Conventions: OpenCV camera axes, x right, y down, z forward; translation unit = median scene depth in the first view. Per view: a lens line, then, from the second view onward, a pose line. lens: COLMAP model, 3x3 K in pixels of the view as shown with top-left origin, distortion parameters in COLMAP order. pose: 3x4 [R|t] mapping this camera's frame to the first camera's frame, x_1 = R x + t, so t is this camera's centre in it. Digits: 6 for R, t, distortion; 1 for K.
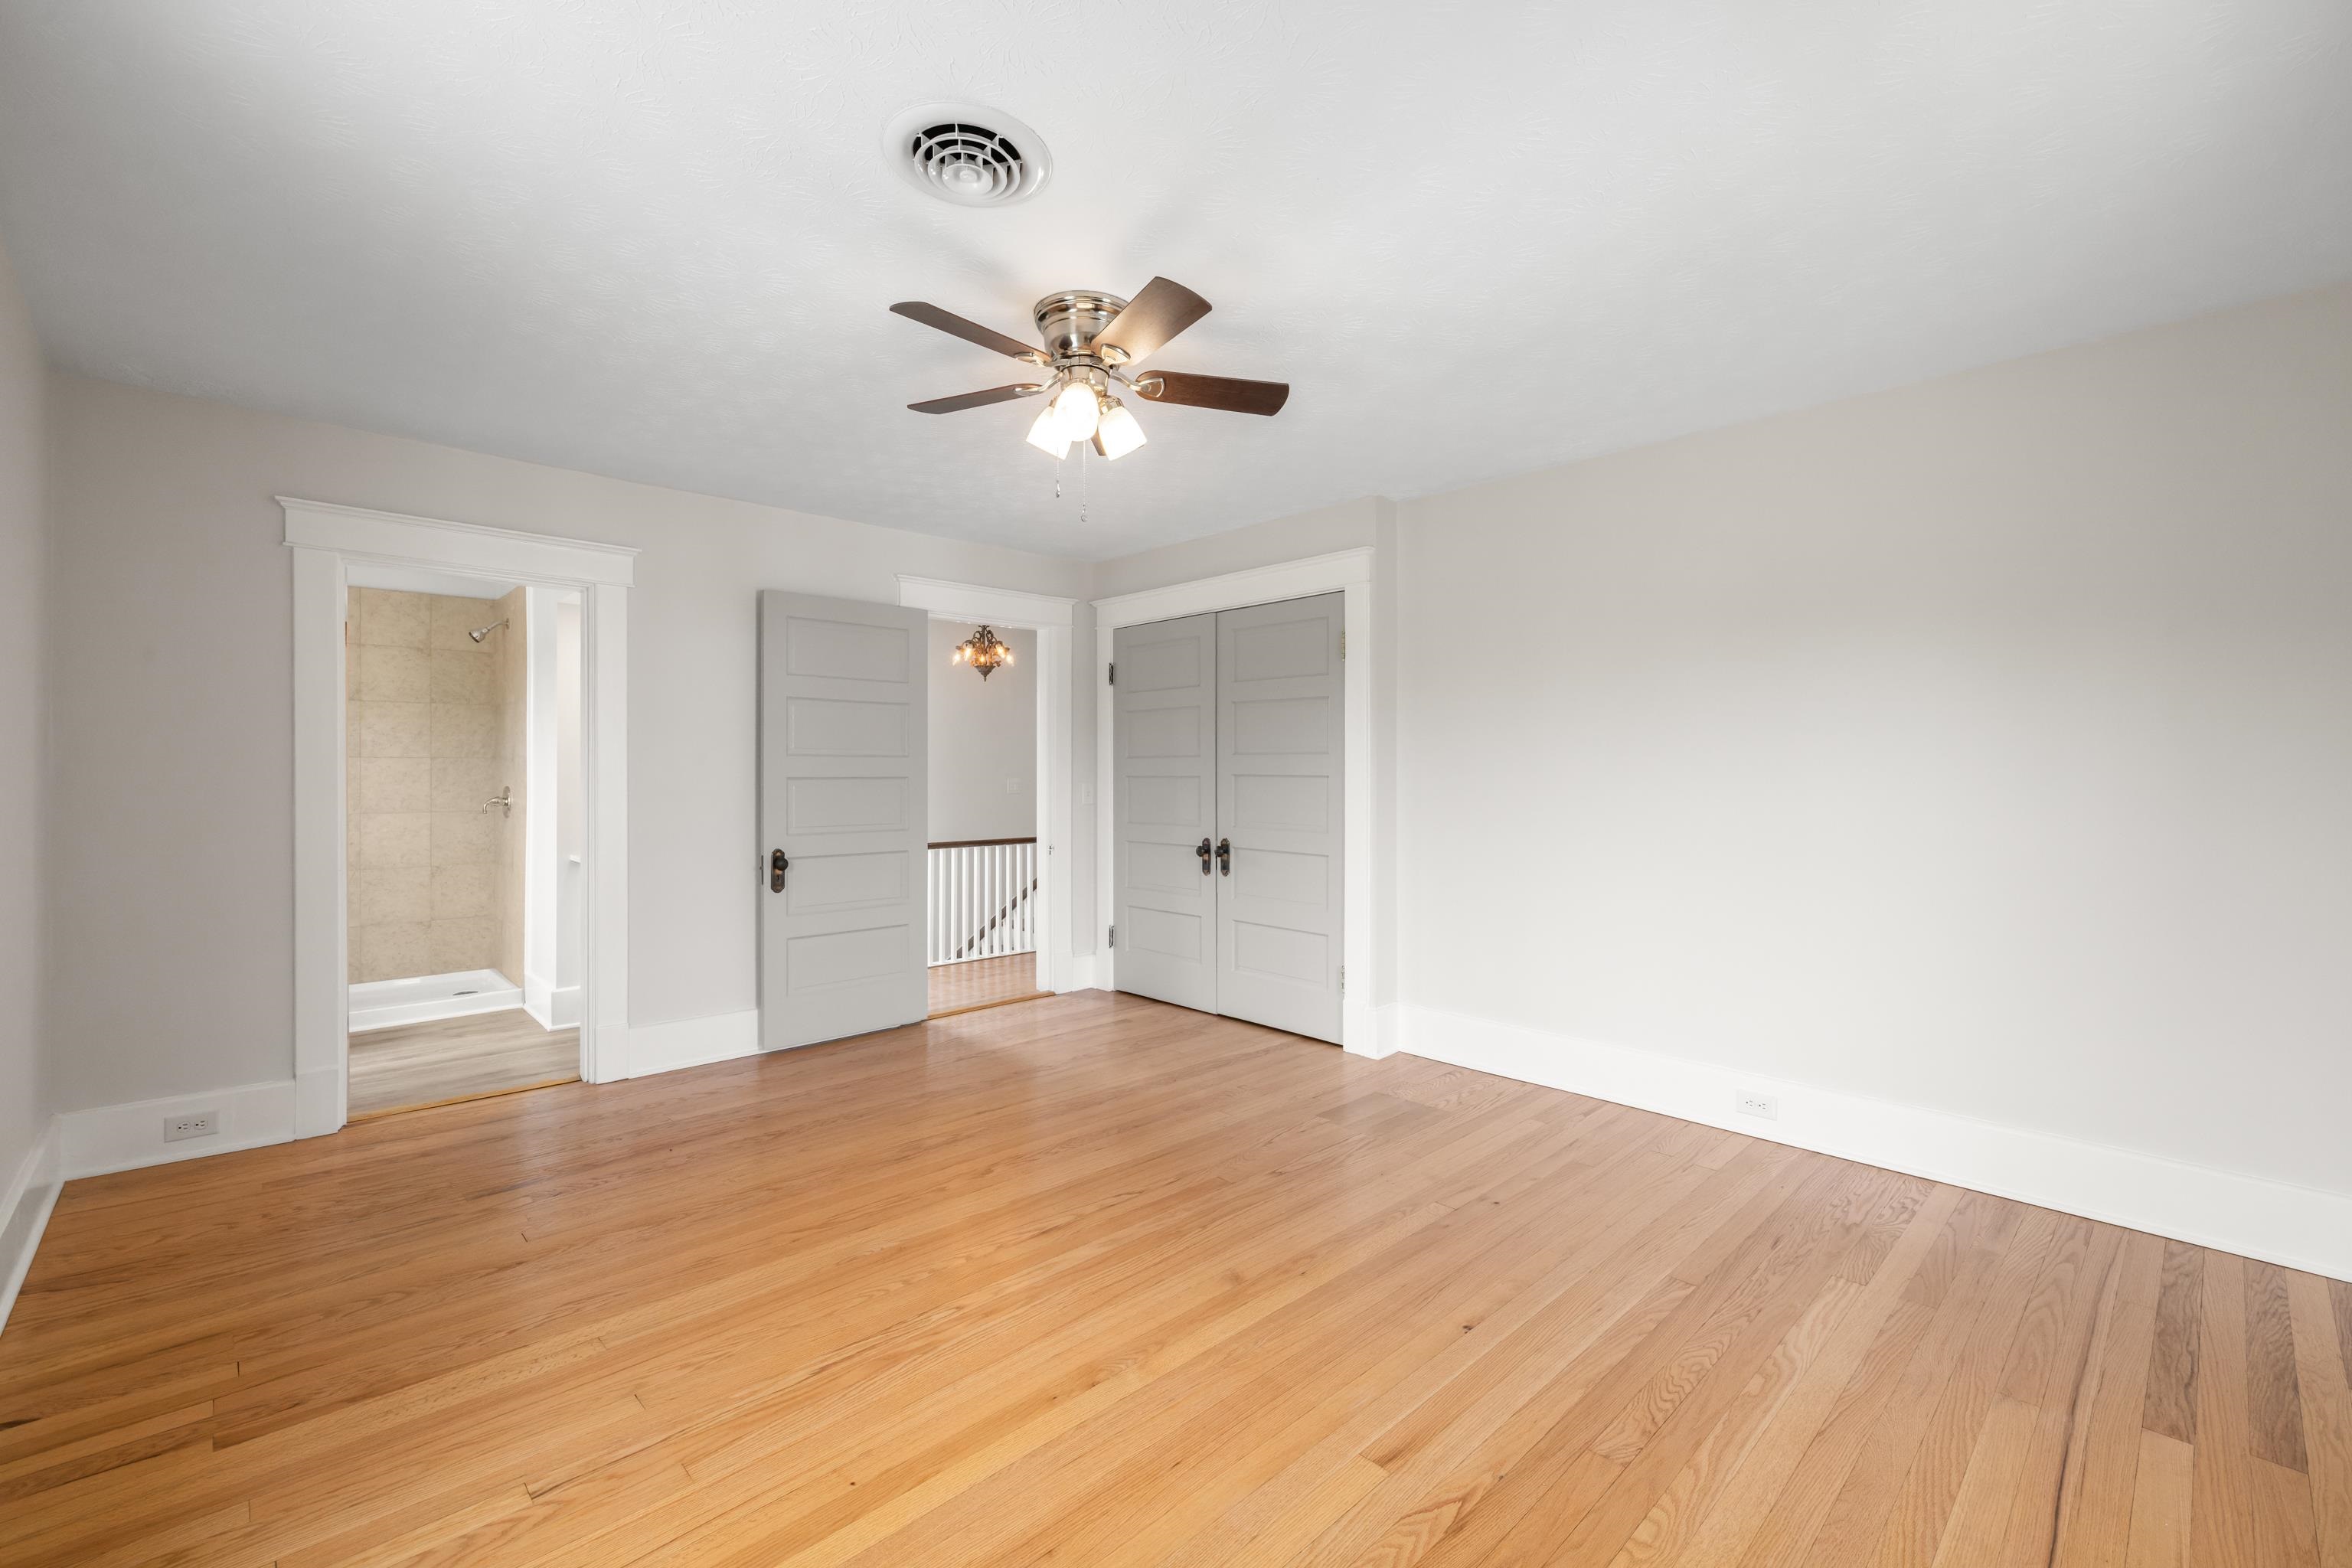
lens RADIAL K [[999.2, 0, 1174.4], [0, 999.2, 777.1], [0, 0, 1]] dist [0.002345, 0.000187]
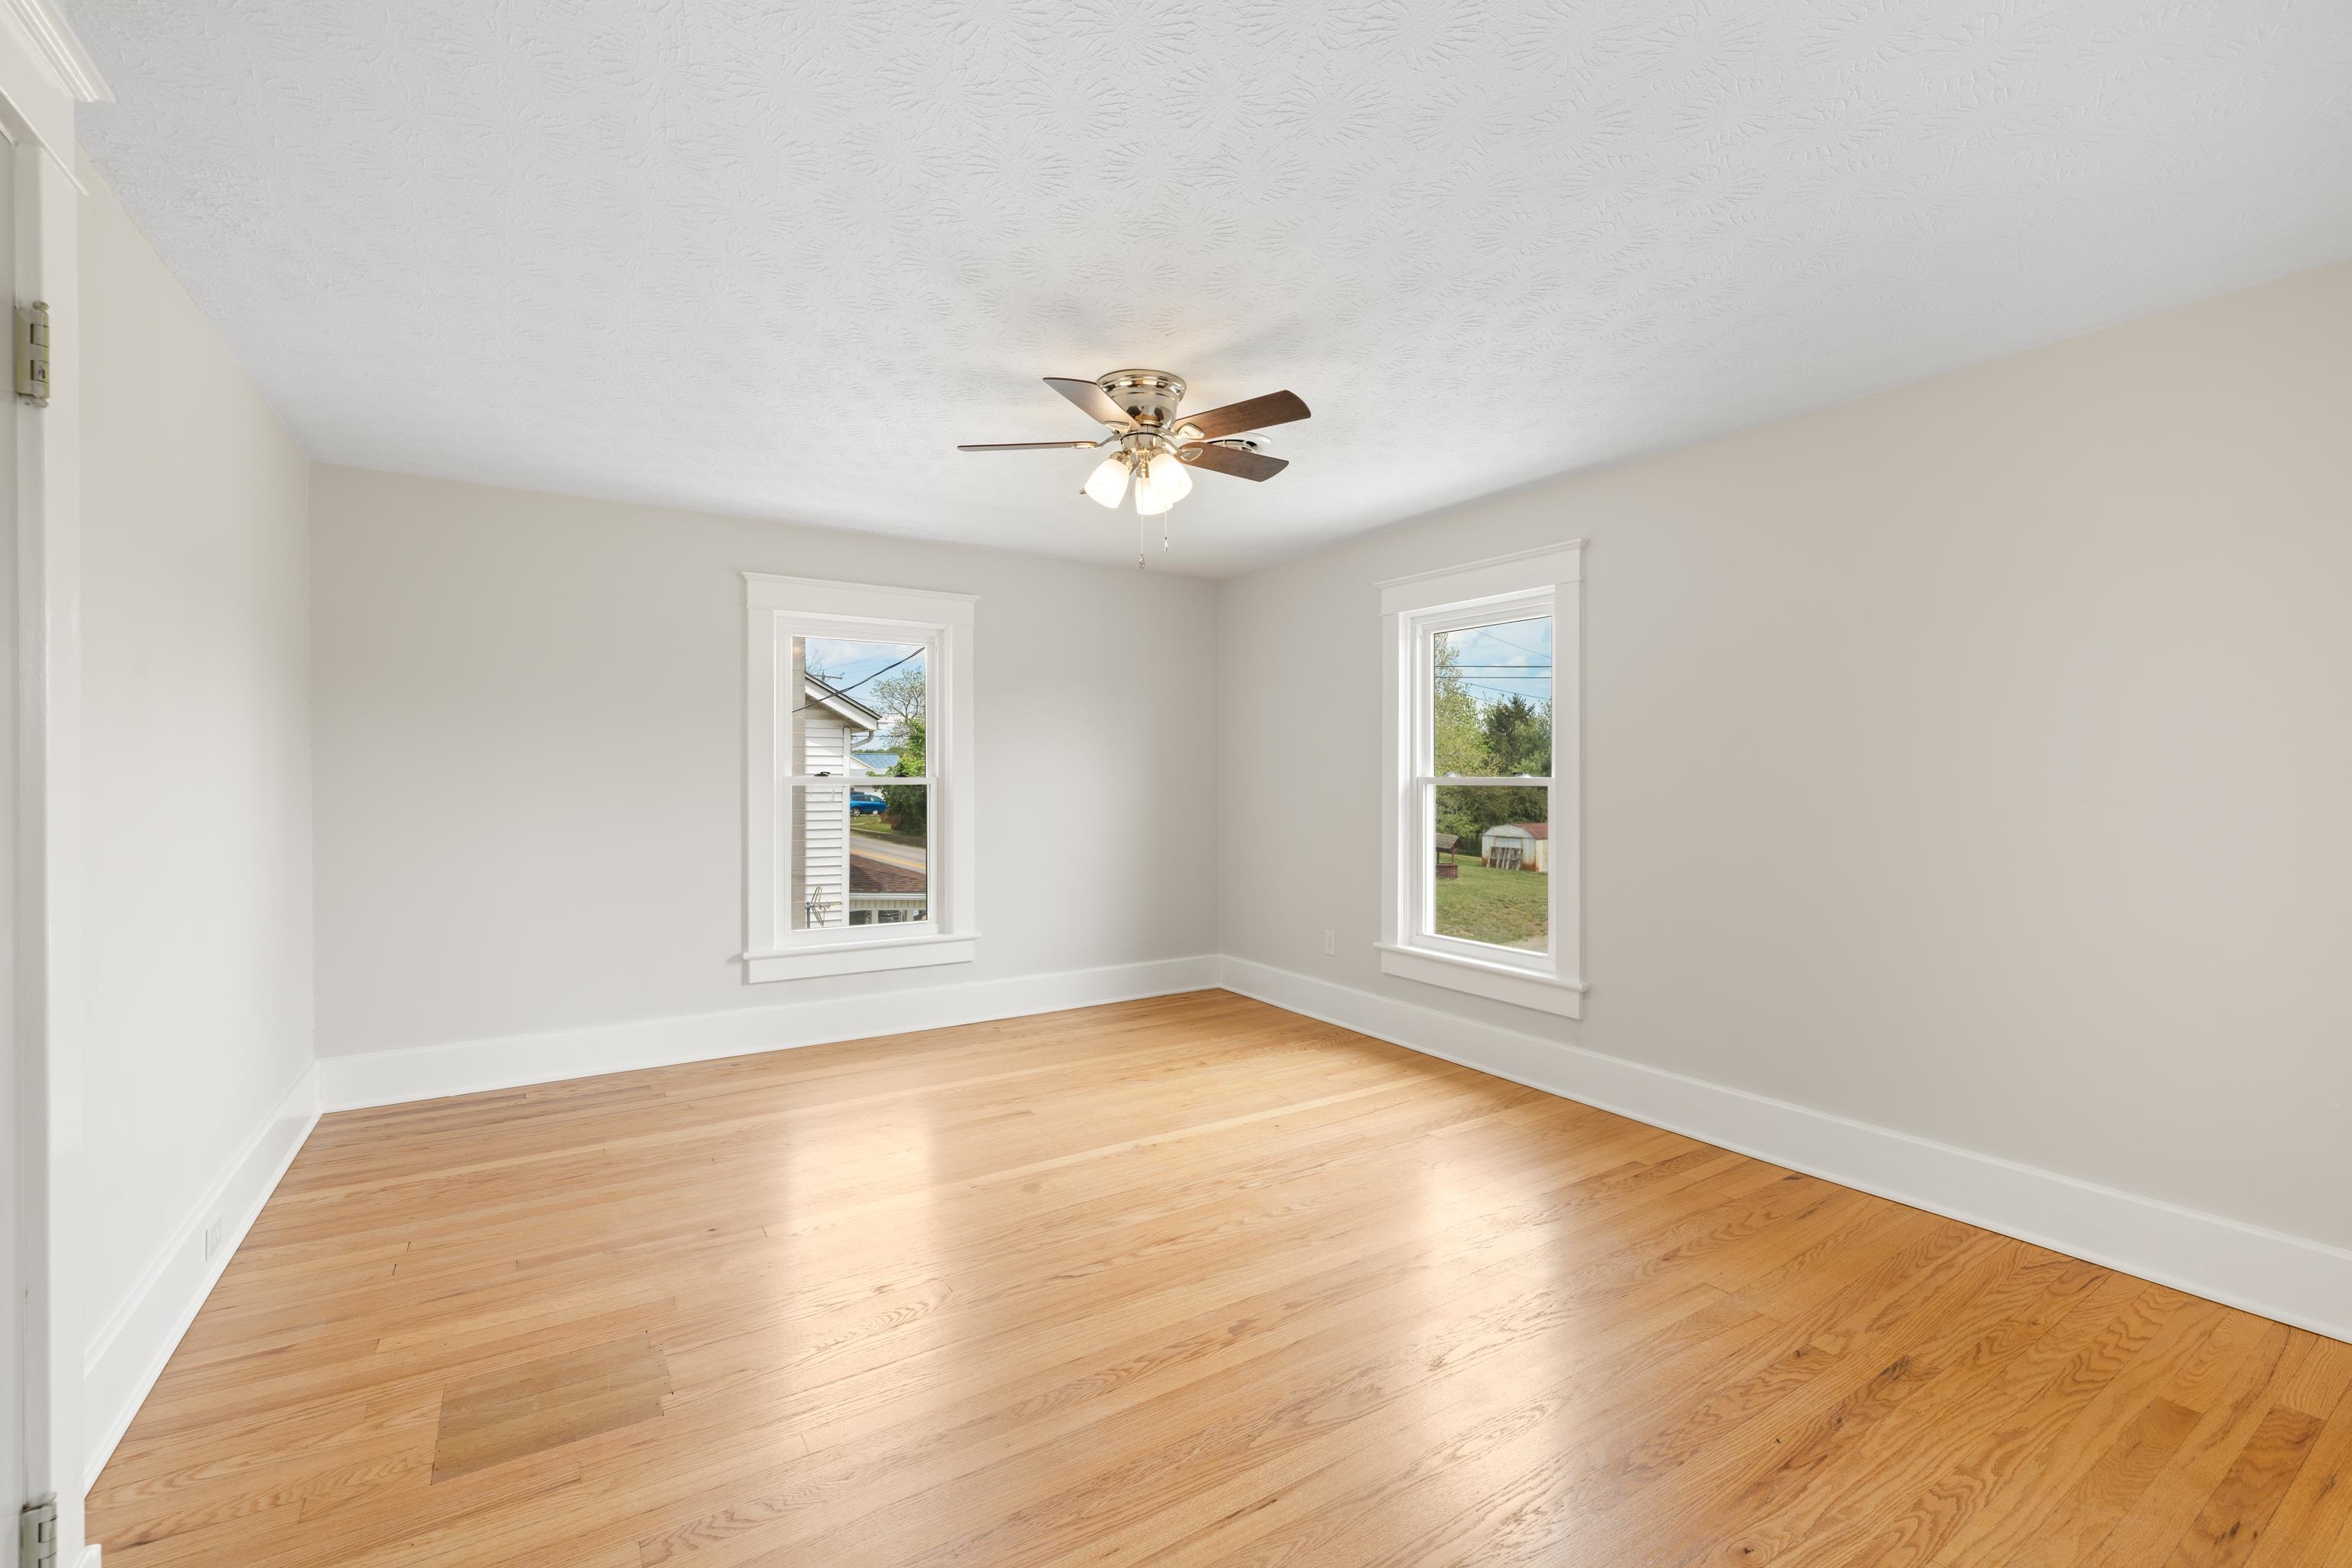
lens RADIAL K [[999.2, 0, 1174.4], [0, 999.2, 777.1], [0, 0, 1]] dist [0.002345, 0.000187]
pose [[-0.982716, -0.003030, 0.185095, -0.364650], [-0.000857, 0.999930, 0.011819, -0.034761], [-0.185118, 0.011456, -0.982650, 2.279734]]
